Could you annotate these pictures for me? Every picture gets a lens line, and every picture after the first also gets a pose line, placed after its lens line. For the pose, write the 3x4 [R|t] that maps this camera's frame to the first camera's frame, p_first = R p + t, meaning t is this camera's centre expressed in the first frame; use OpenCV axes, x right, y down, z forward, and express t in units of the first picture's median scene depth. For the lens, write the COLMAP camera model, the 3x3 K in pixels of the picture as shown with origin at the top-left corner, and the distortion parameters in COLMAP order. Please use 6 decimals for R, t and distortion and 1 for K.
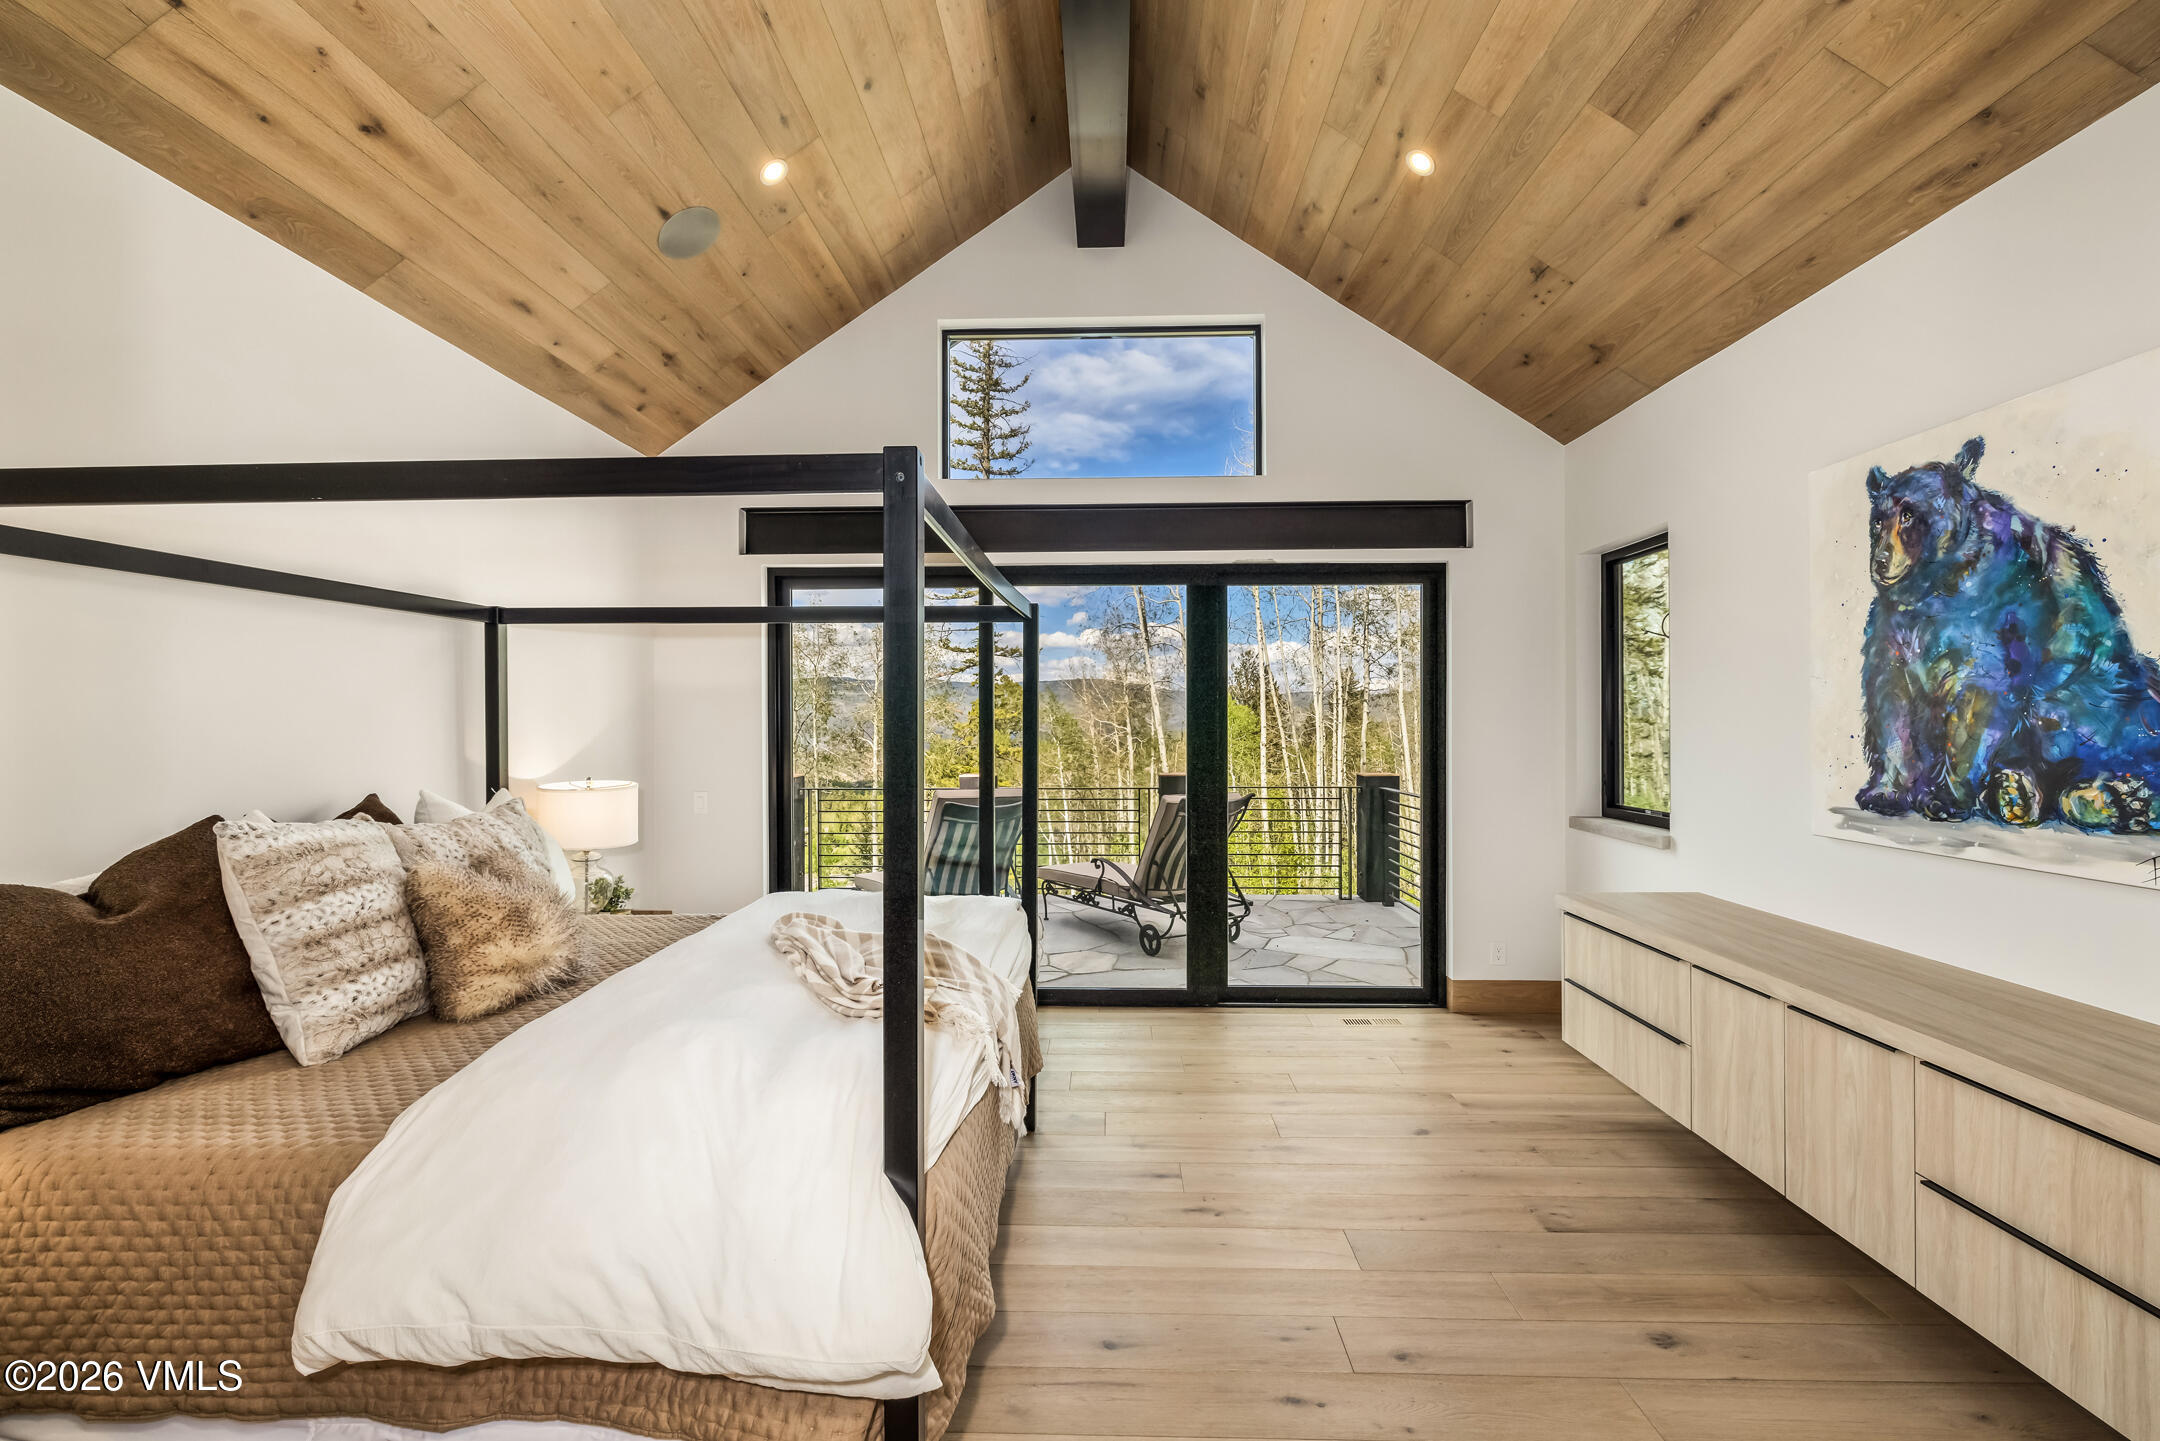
lens RADIAL K [[915.0, 0, 1088.2], [0, 915.0, 726.1], [0, 0, 1]] dist [-0.001761, -0.000271]
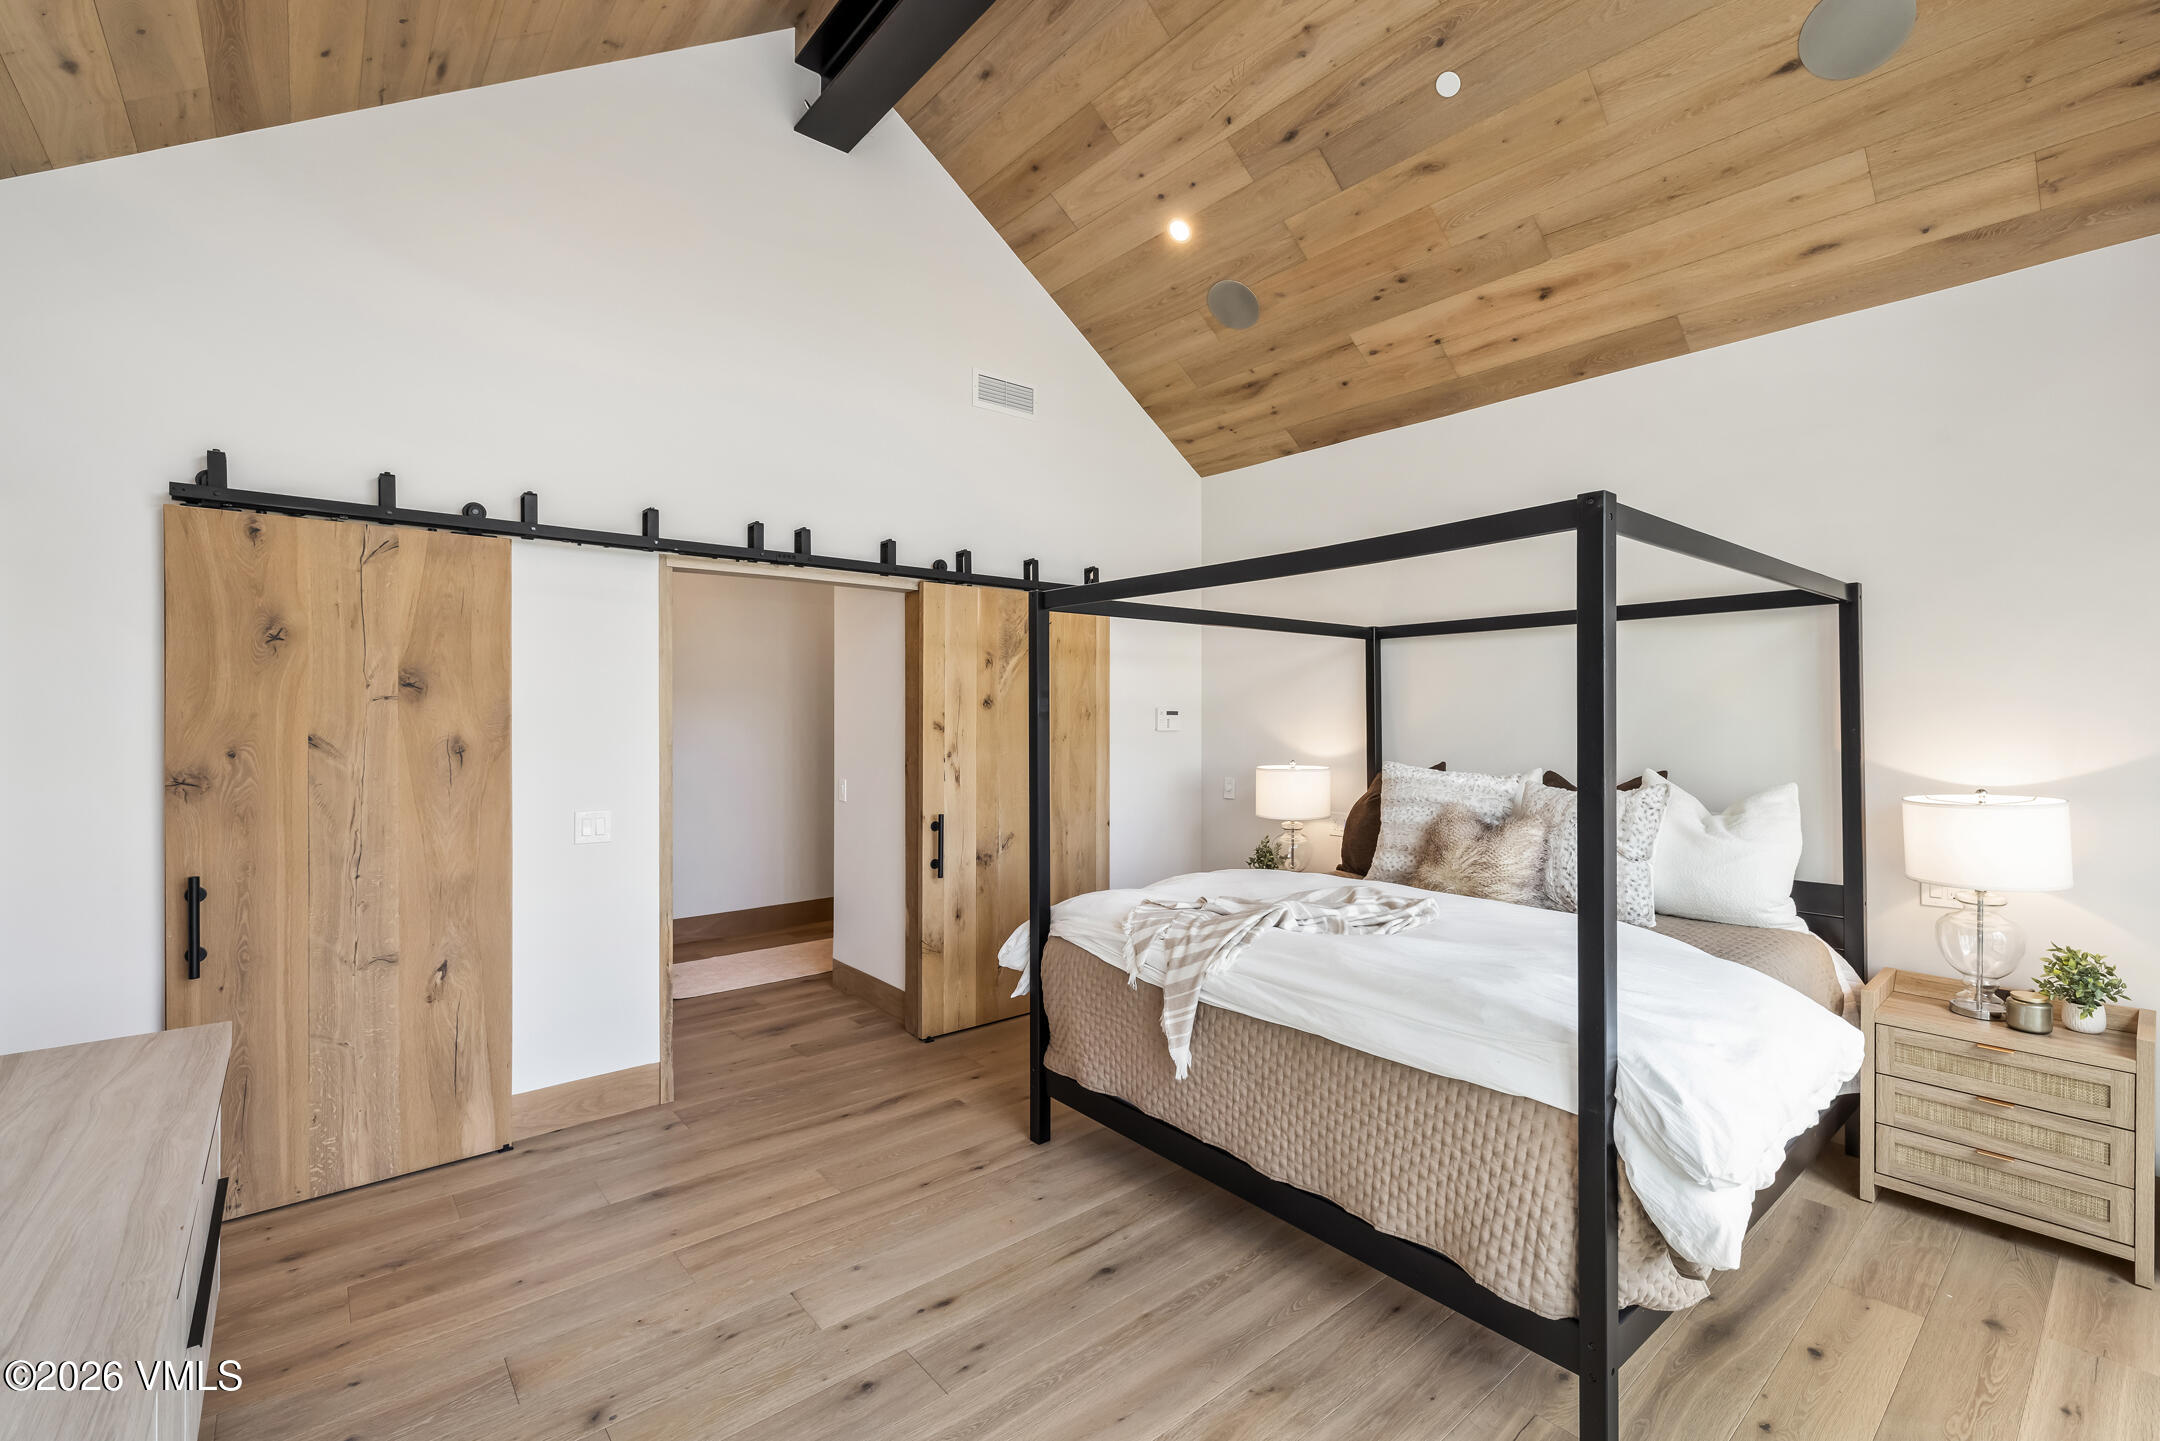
lens RADIAL K [[915.0, 0, 1088.2], [0, 915.0, 726.1], [0, 0, 1]] dist [-0.001761, -0.000271]
pose [[-0.744287, 0.006939, -0.667823, 0.557369], [-0.001233, 0.999930, 0.011763, -0.002434], [0.667858, 0.009578, -0.744227, 1.289119]]
